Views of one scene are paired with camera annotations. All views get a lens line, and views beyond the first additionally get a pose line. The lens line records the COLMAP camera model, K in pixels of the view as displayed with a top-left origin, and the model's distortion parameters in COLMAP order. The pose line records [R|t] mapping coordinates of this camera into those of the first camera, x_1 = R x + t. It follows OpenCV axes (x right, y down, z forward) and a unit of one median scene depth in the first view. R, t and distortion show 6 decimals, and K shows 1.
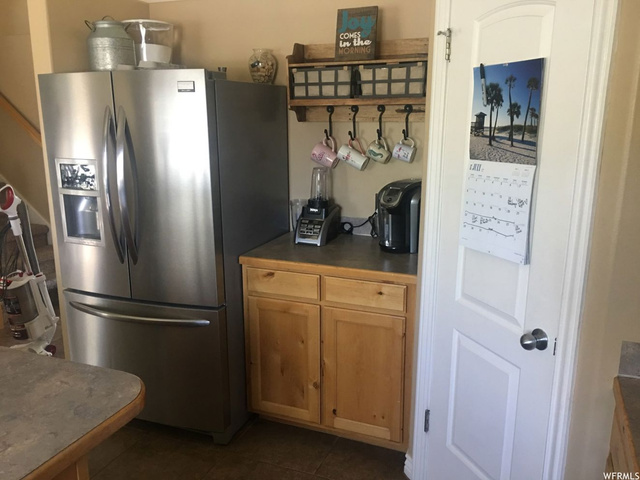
lens RADIAL K [[544.7, 0, 322.6], [0, 544.7, 232.0], [0, 0, 1]] dist [0.075401, -0.105842]
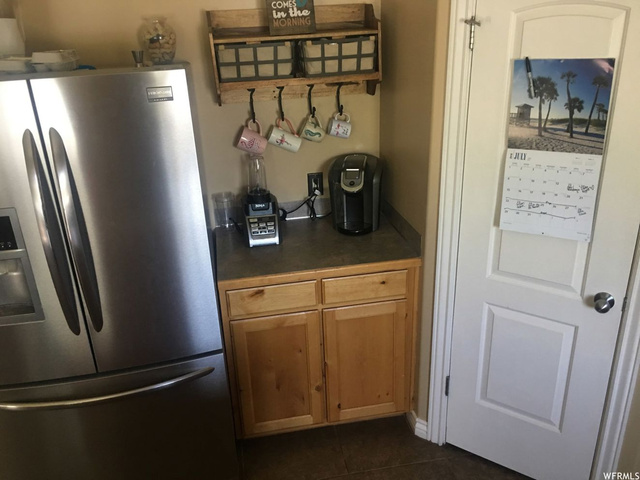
lens RADIAL K [[544.7, 0, 316.2], [0, 544.7, 231.8], [0, 0, 1]] dist [0.075401, -0.105842]
pose [[0.844888, -0.228459, 0.483705, -0.436088], [0.155496, 0.970059, 0.186565, -0.173512], [-0.511845, -0.082412, 0.855116, 0.213124]]
